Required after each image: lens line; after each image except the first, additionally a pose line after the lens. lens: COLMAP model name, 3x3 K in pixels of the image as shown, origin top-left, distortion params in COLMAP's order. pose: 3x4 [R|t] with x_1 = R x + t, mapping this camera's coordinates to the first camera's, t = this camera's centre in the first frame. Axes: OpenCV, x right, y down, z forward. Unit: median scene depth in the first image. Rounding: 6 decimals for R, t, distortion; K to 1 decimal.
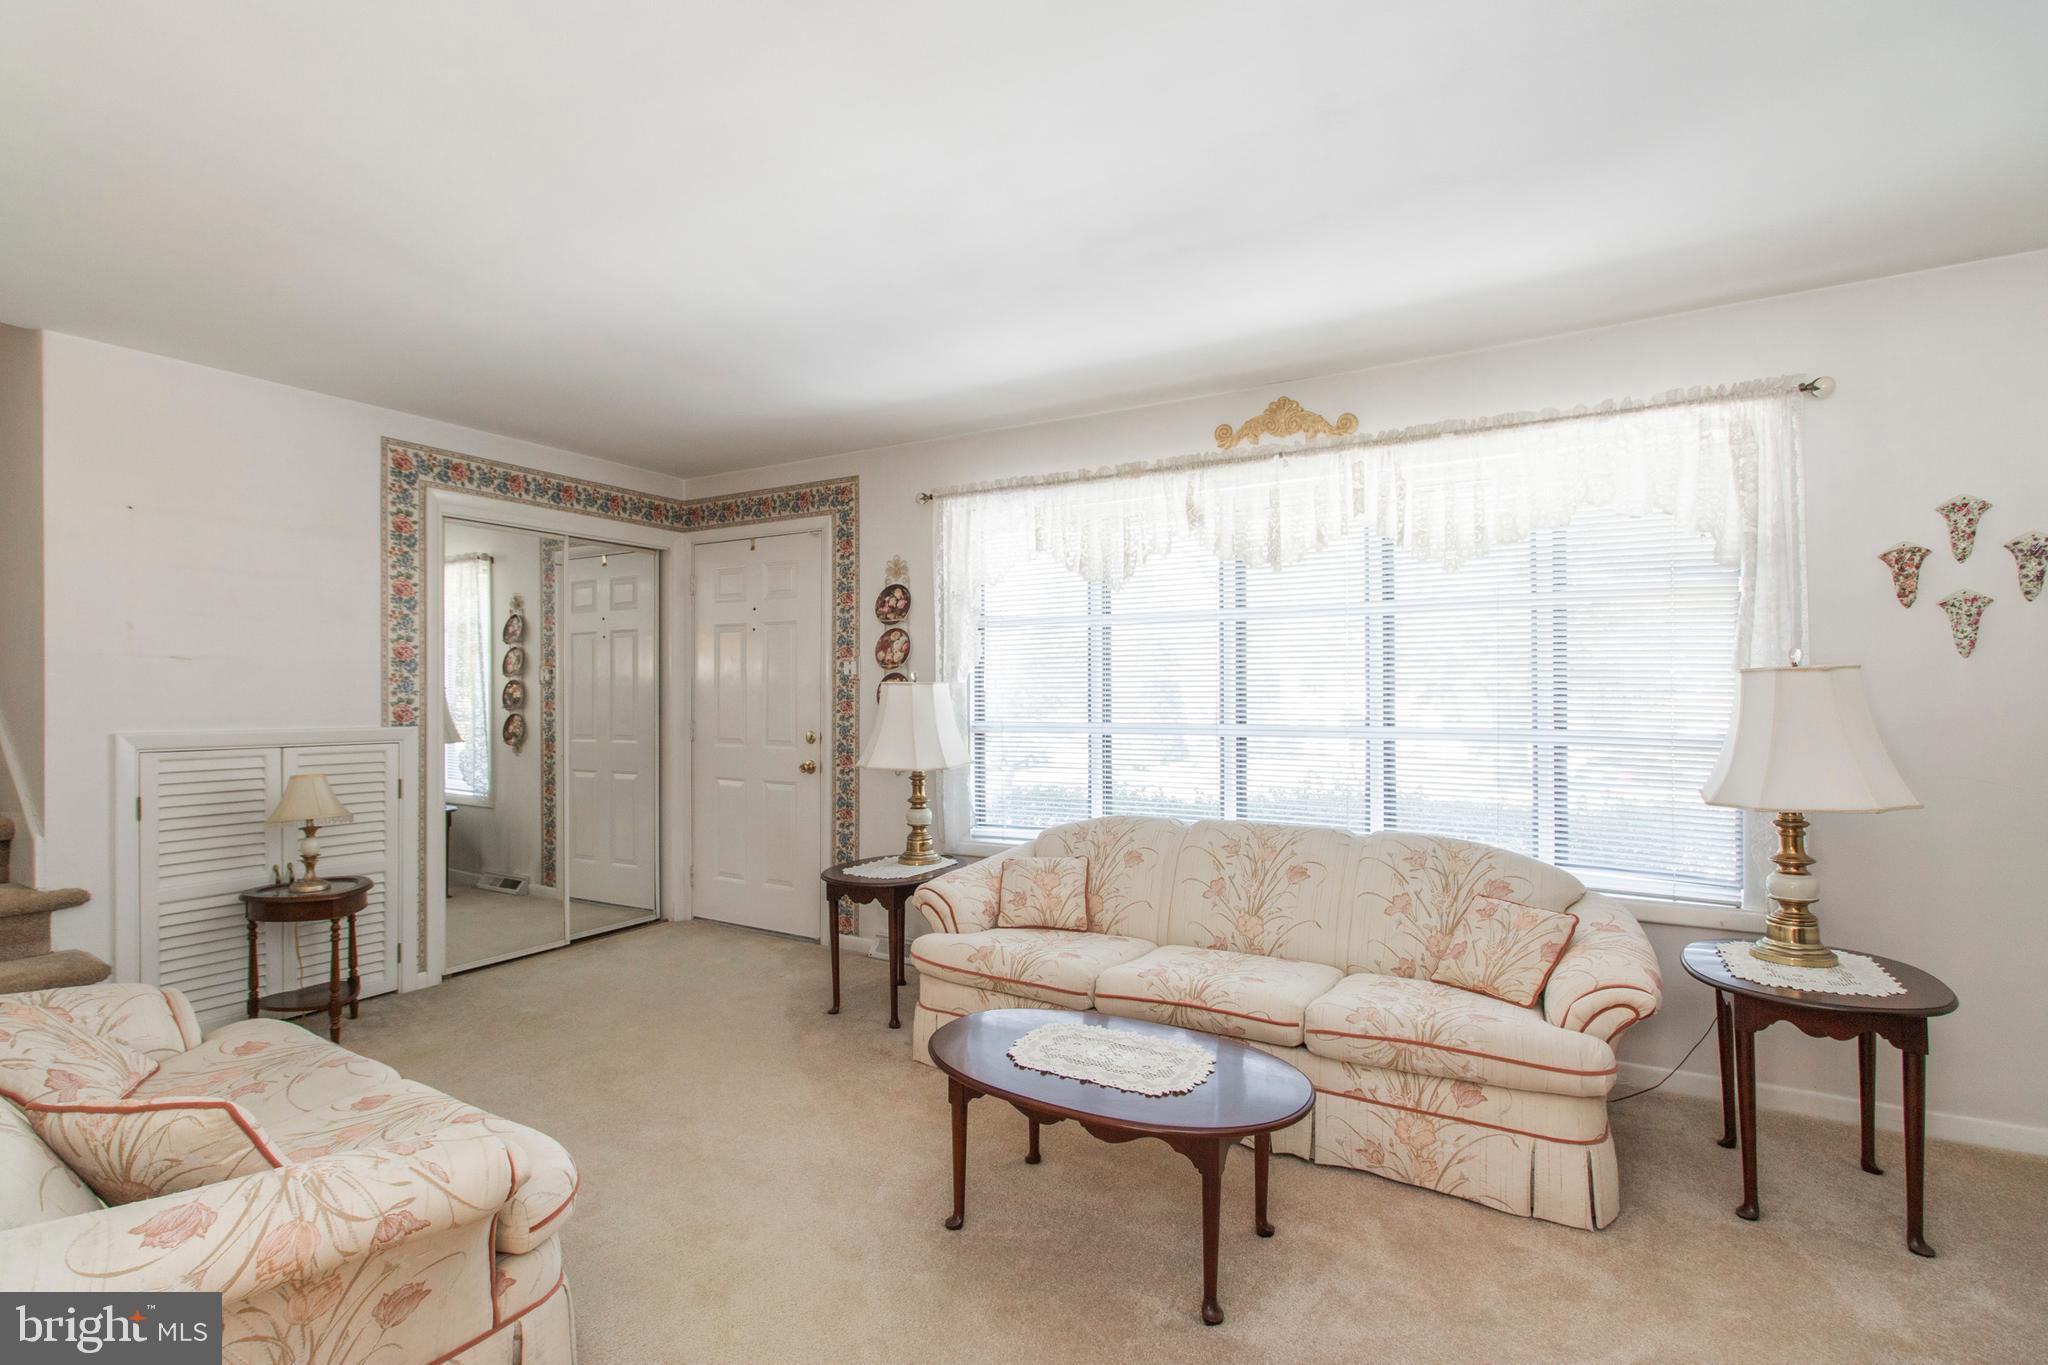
lens RADIAL K [[946.2, 0, 1021.0], [0, 946.2, 693.4], [0, 0, 1]] dist [0.001717, -0.000369]
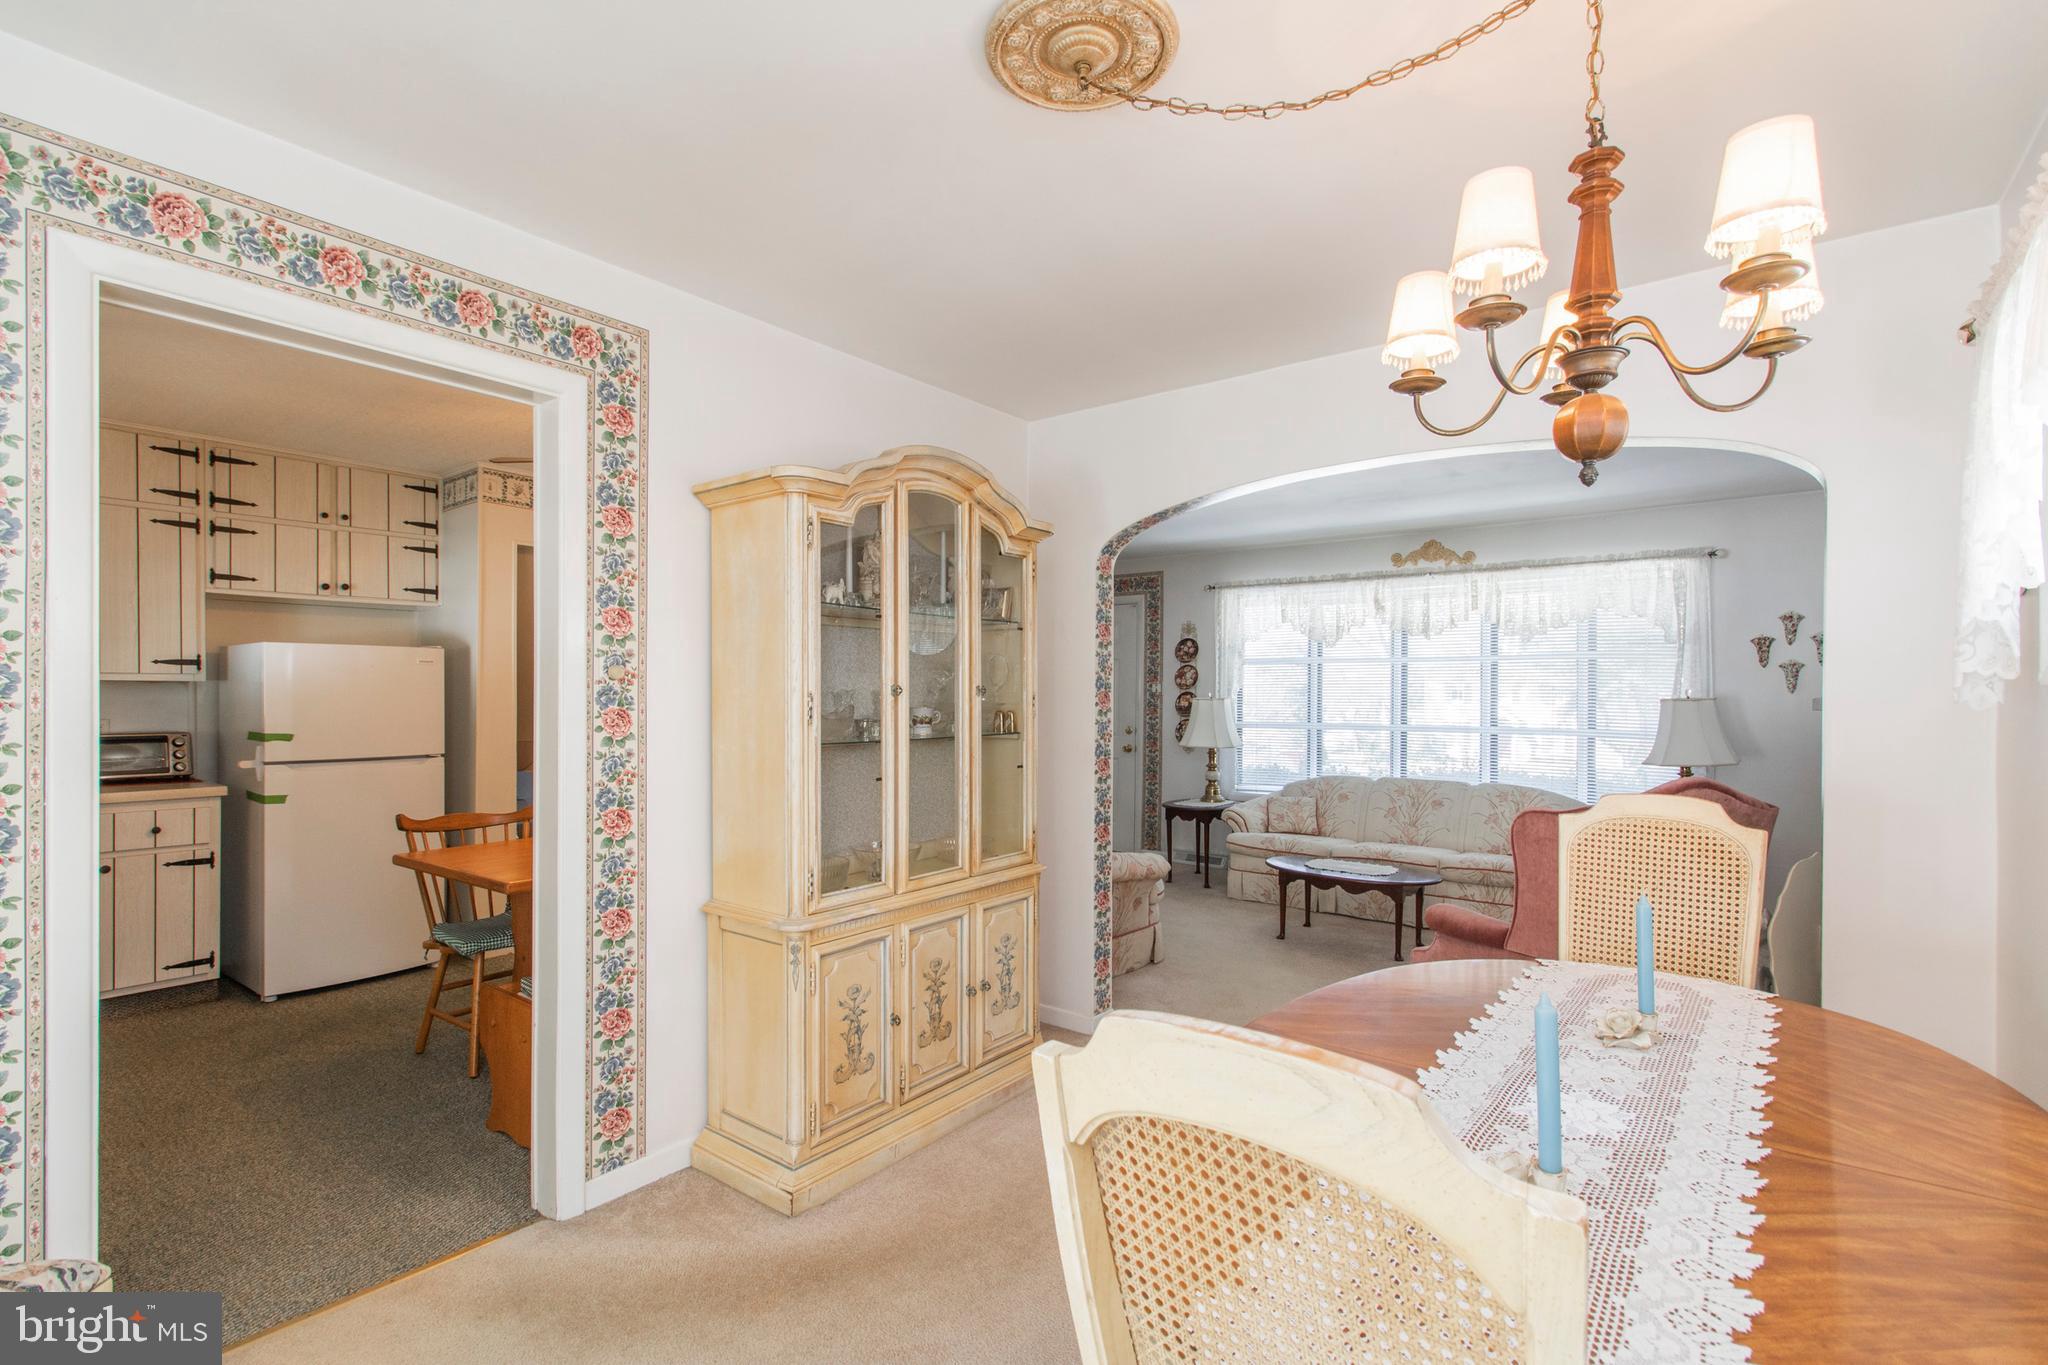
lens RADIAL K [[946.2, 0, 1041.0], [0, 946.2, 702.7], [0, 0, 1]] dist [0.001717, -0.000369]
pose [[0.992816, 0.007159, -0.119434, -0.233064], [-0.005988, 0.999930, 0.010160, -0.021431], [0.119499, -0.009371, 0.992790, -0.838714]]
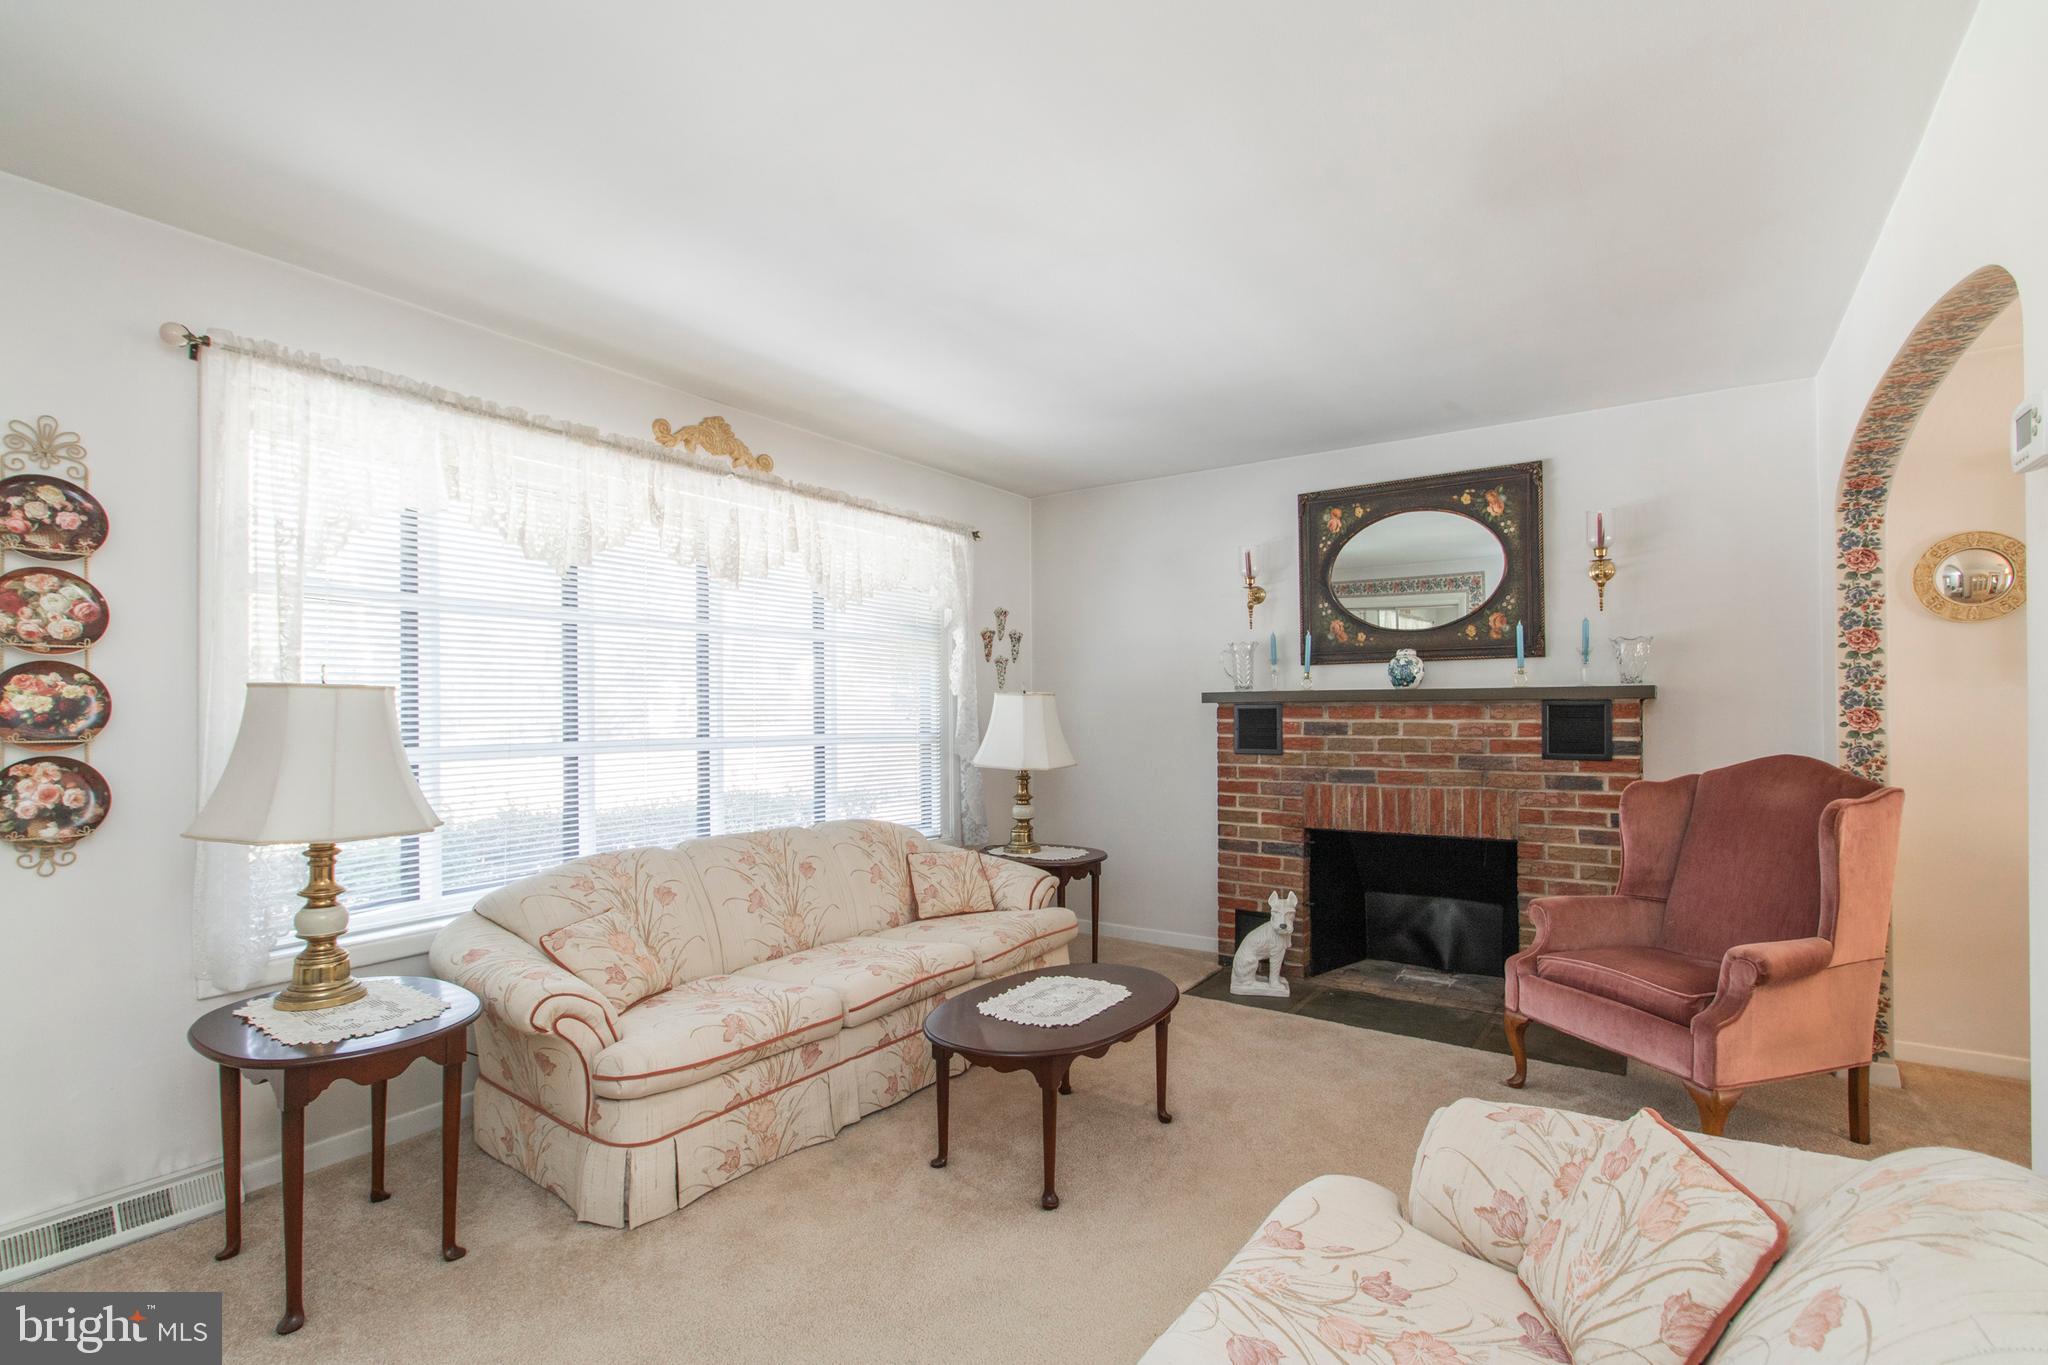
lens RADIAL K [[946.2, 0, 1004.1], [0, 946.2, 699.0], [0, 0, 1]] dist [0.001717, -0.000369]
pose [[0.100462, 0.024747, 0.994633, -0.690046], [0.020886, 0.999418, -0.026975, 0.025035], [-0.994722, 0.023484, 0.099887, 0.588338]]
